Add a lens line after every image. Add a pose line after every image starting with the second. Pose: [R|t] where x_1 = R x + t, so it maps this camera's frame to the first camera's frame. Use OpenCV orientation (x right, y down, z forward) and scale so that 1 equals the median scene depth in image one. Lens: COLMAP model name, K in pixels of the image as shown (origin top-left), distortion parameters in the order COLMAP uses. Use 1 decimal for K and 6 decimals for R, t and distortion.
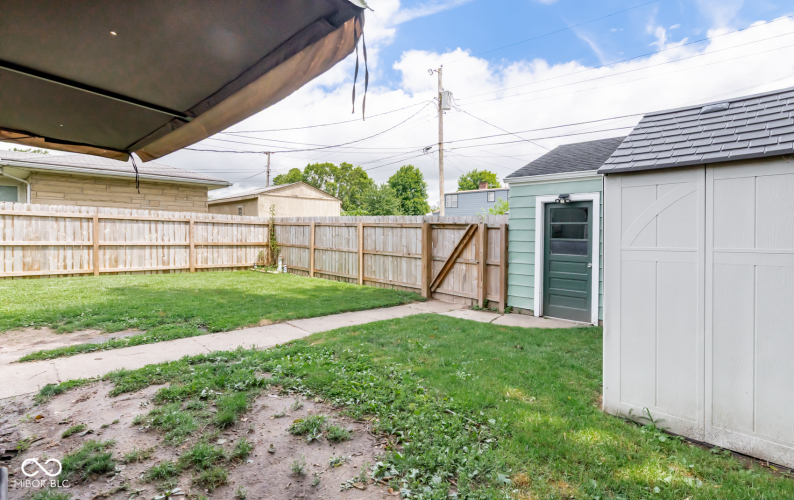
lens RADIAL K [[384.9, 0, 391.5], [0, 384.9, 233.3], [0, 0, 1]] dist [0.002521, -0.000010]
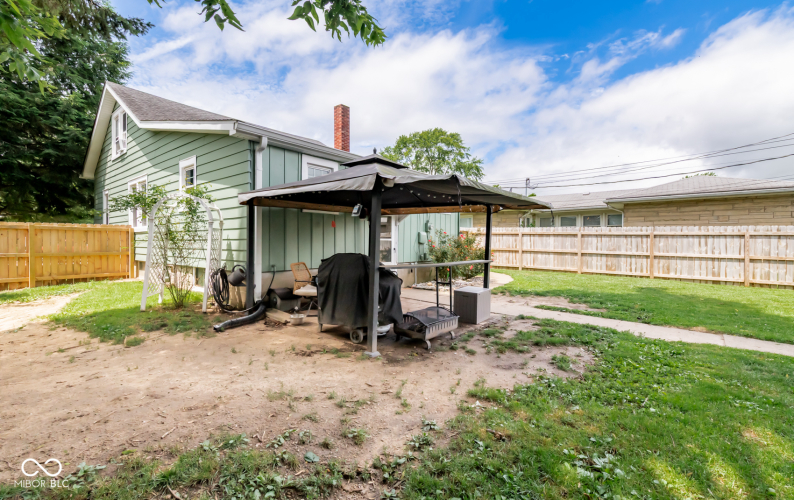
lens RADIAL K [[351.5, 0, 399.9], [0, 351.5, 265.1], [0, 0, 1]] dist [0.014722, -0.001369]
pose [[0.081720, 0.058793, -0.994920, 0.370902], [-0.006260, 0.998269, 0.058477, -0.002098], [0.996636, 0.001450, 0.081946, 0.044219]]
